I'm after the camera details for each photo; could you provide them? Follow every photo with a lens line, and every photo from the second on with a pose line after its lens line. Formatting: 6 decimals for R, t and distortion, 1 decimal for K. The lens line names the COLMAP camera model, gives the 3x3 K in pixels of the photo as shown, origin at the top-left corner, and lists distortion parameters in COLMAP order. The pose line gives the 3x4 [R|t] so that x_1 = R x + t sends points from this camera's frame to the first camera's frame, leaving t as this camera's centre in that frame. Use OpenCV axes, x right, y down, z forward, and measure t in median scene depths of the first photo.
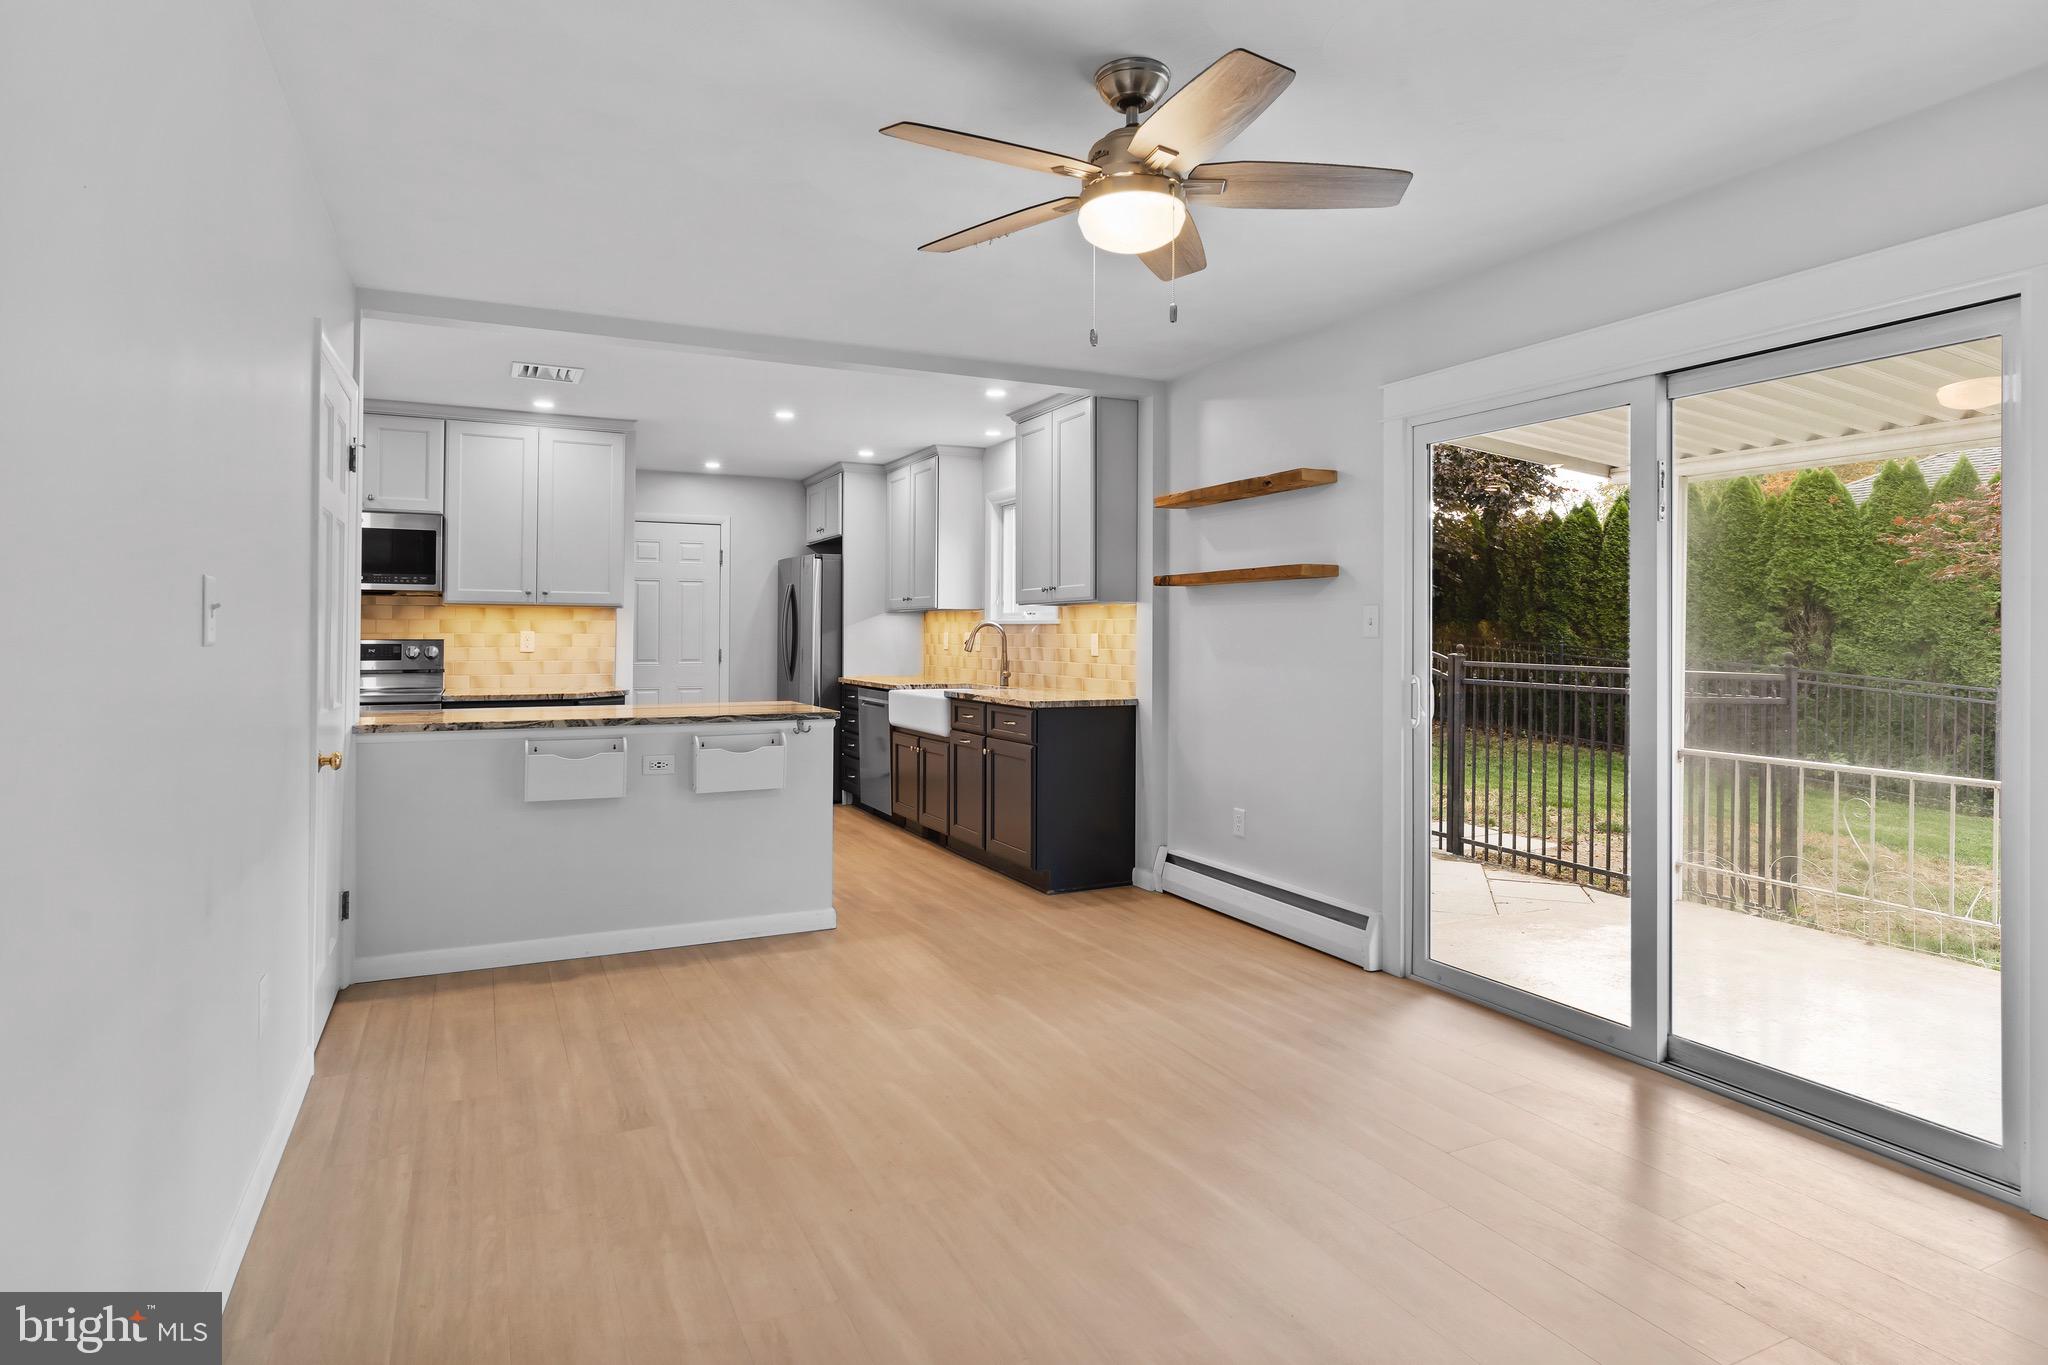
lens RADIAL K [[1056.7, 0, 985.8], [0, 1056.7, 626.9], [0, 0, 1]] dist [-0.006677, 0.003495]
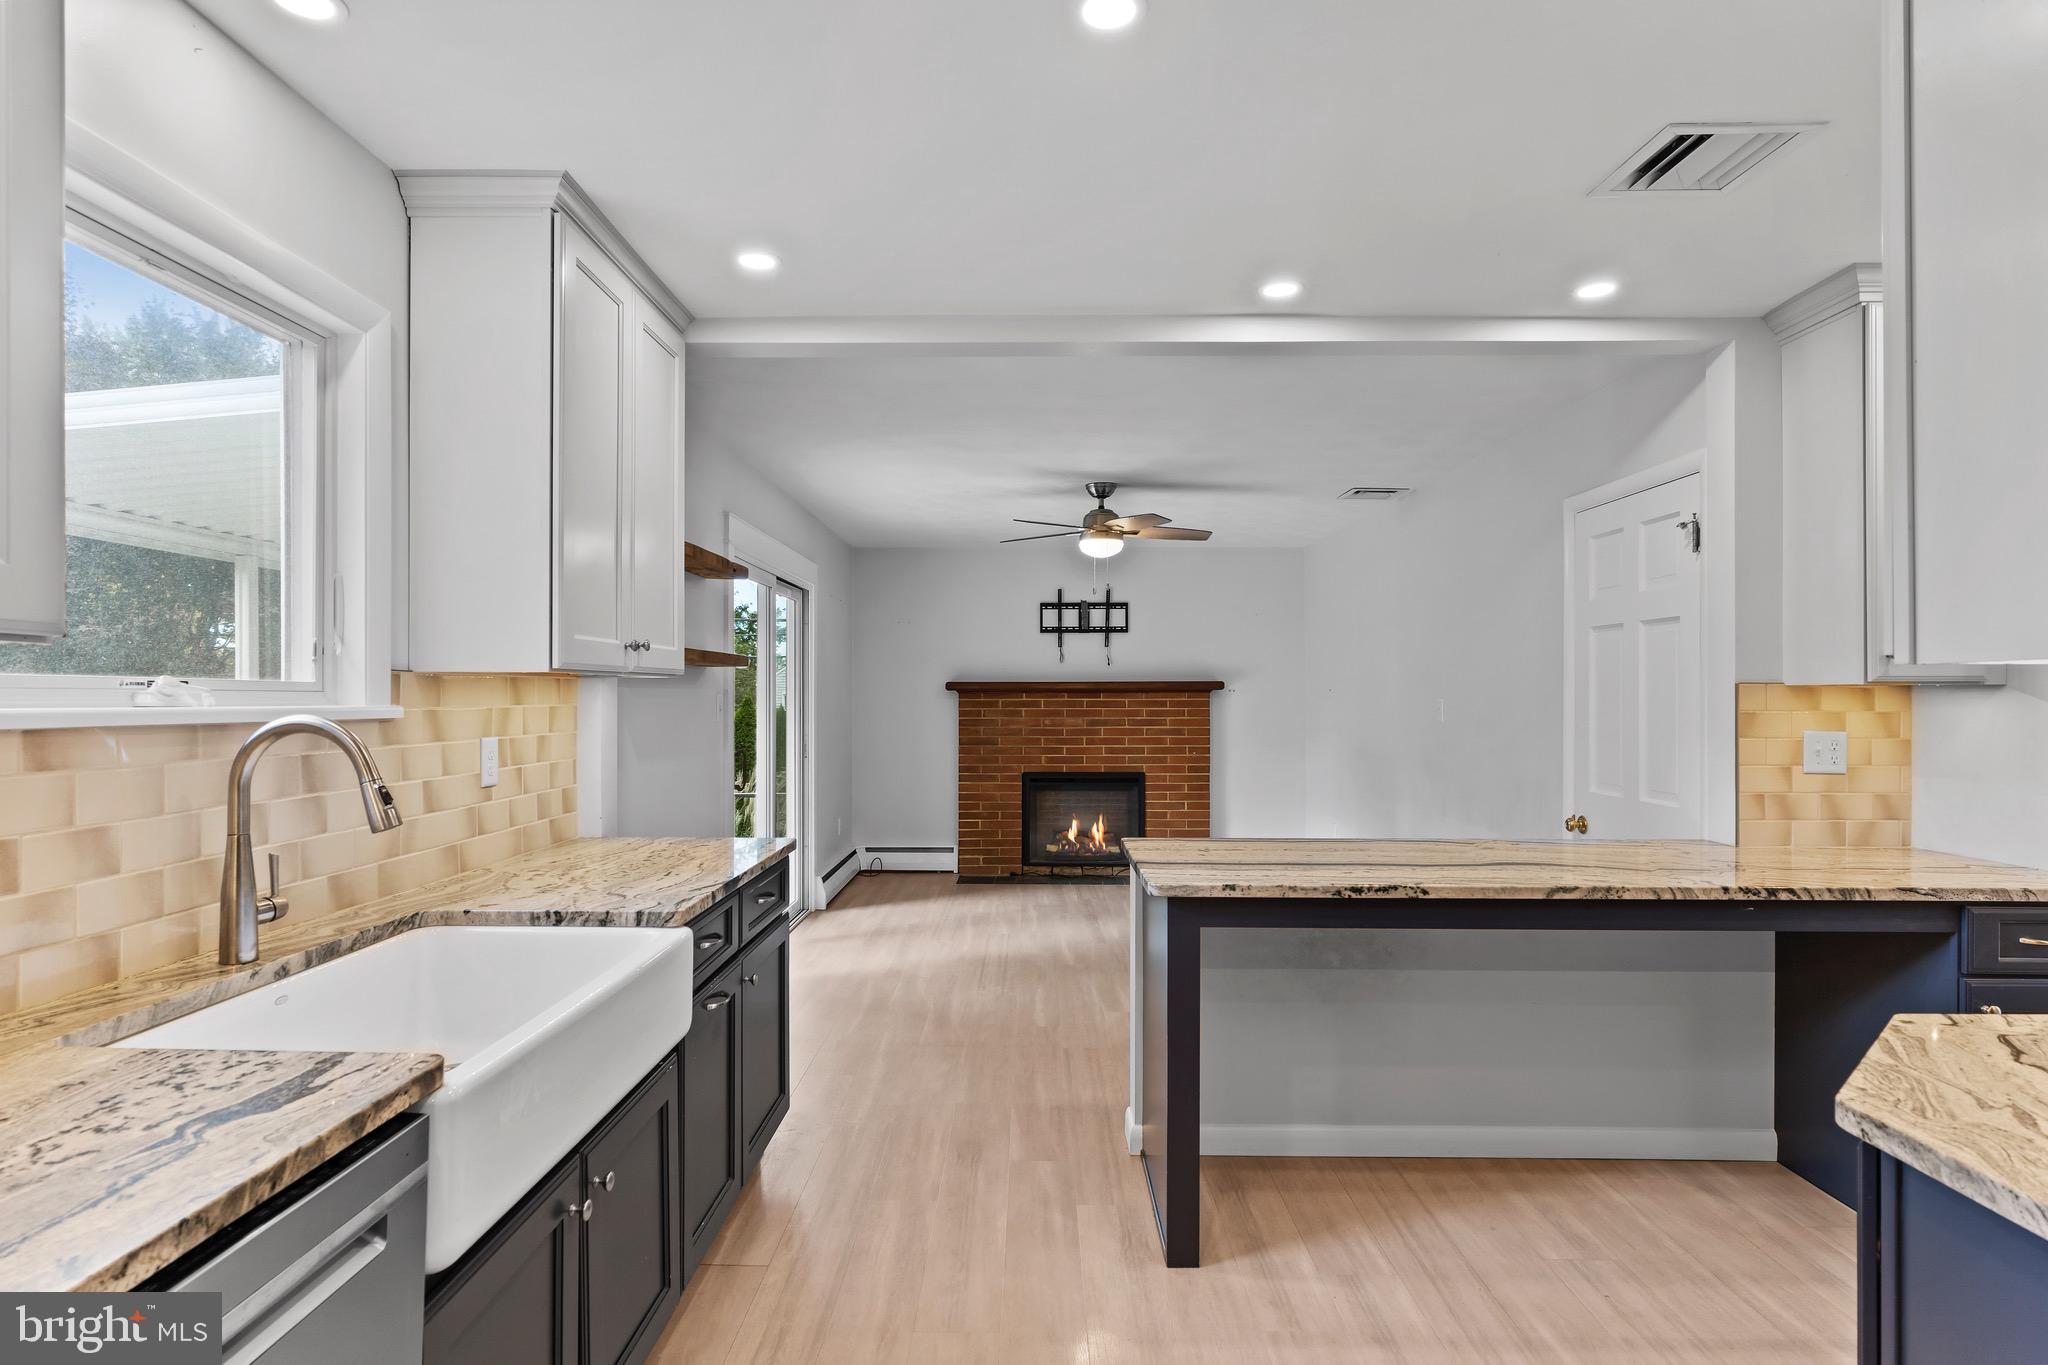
lens RADIAL K [[1056.7, 0, 1021.8], [0, 1056.7, 690.4], [0, 0, 1]] dist [-0.006677, 0.003495]
pose [[-0.898995, -0.005002, 0.437930, -0.267710], [-0.009642, 0.999918, -0.008373, -0.011066], [-0.437852, -0.011750, -0.898970, 1.142494]]
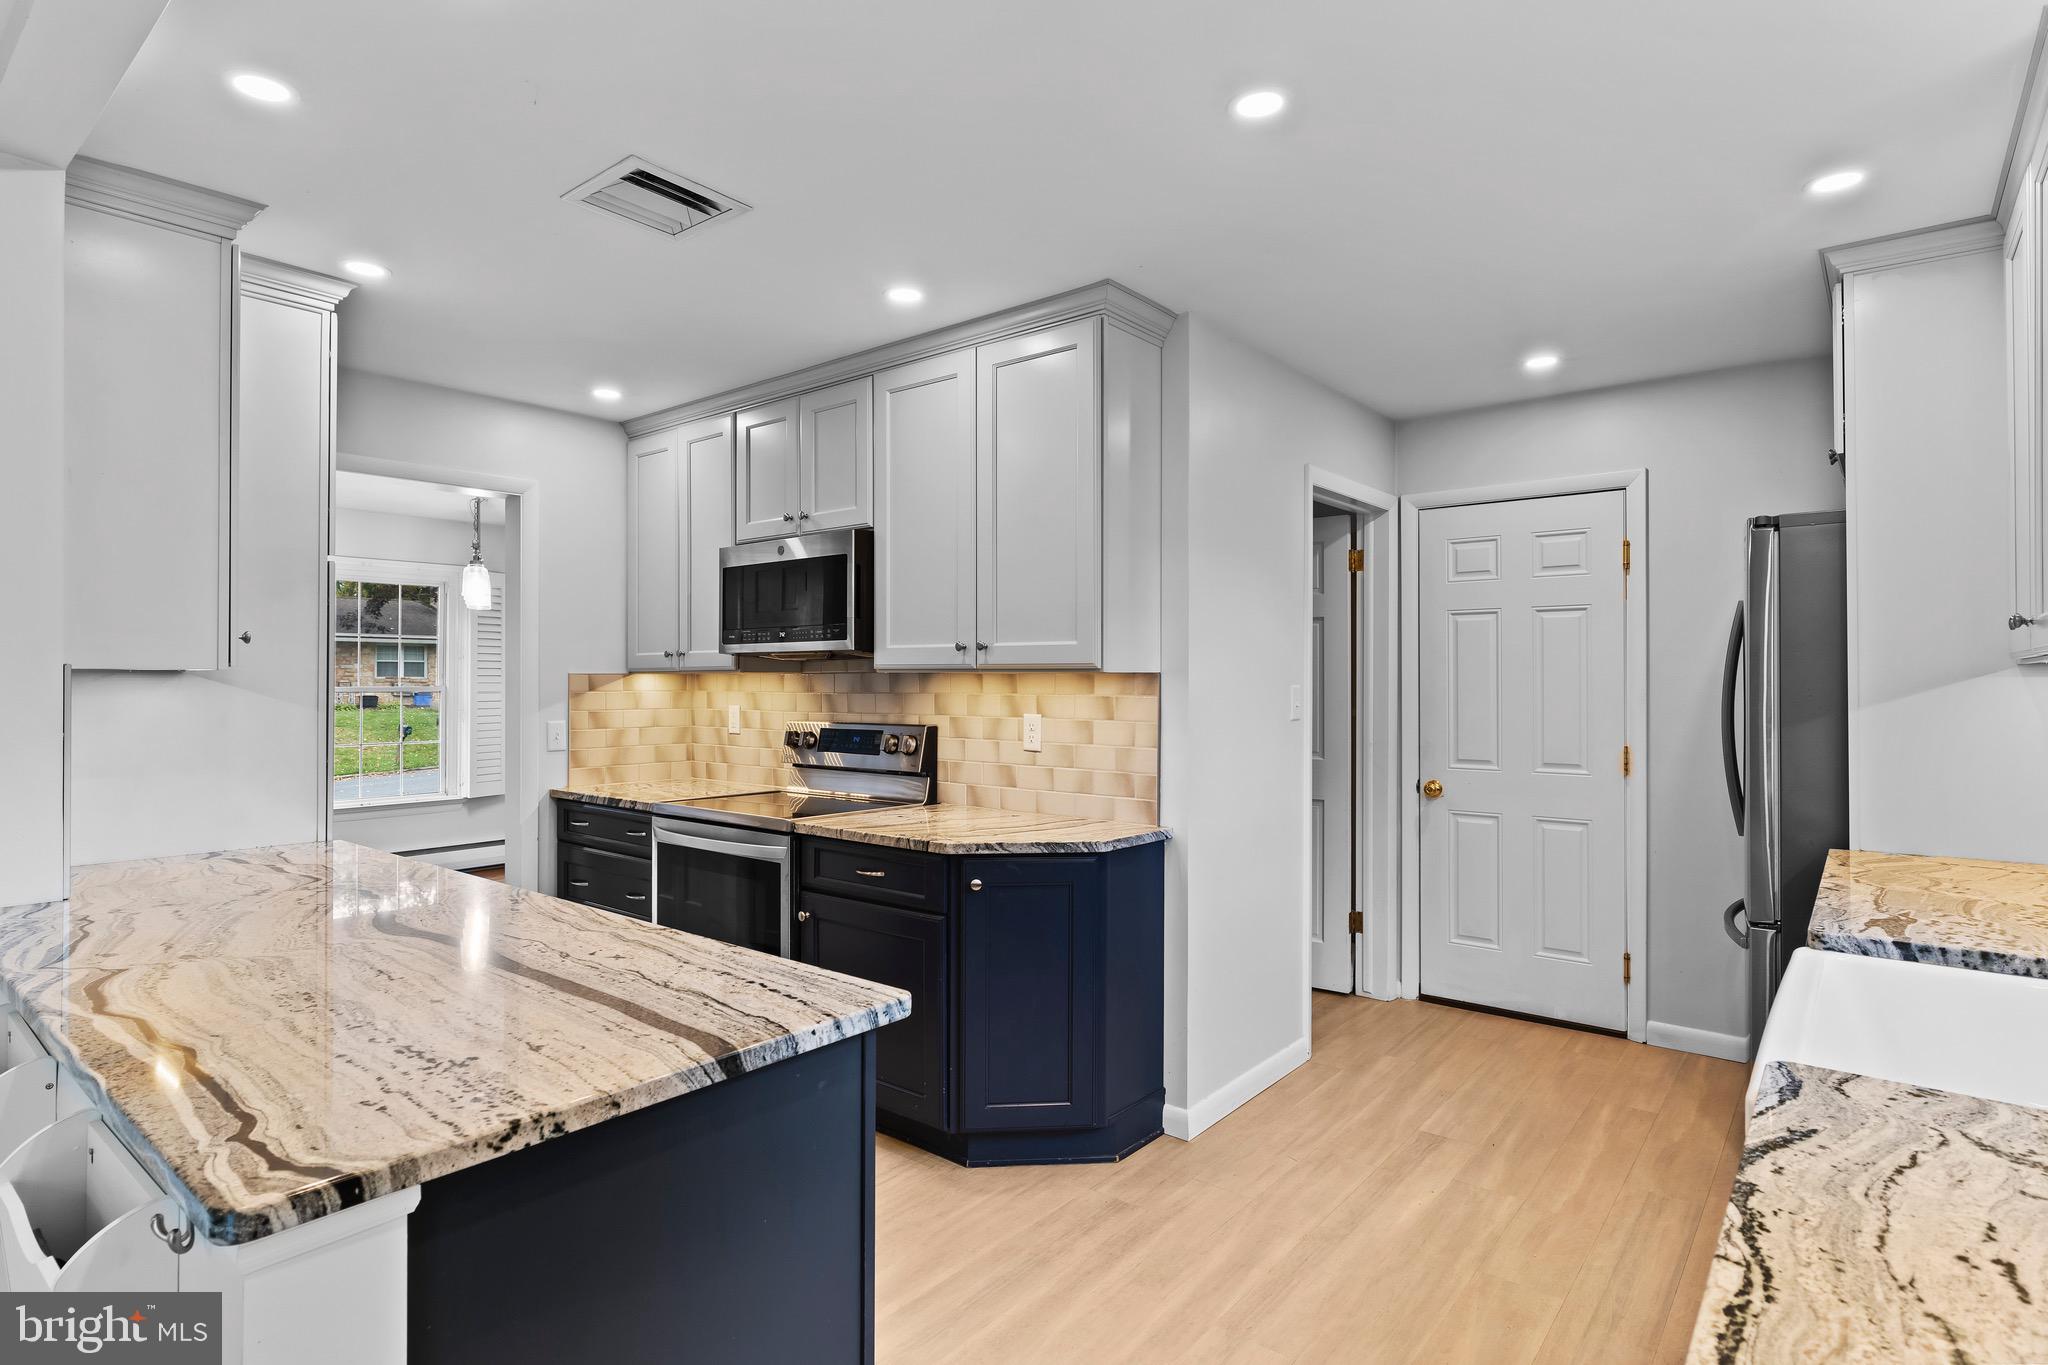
lens RADIAL K [[1056.7, 0, 1013.0], [0, 1056.7, 677.3], [0, 0, 1]] dist [-0.006677, 0.003495]
pose [[0.432093, -0.006005, -0.901809, 0.075647], [0.004108, 0.999981, -0.004691, -0.012733], [0.901820, -0.001677, 0.432109, 0.707133]]
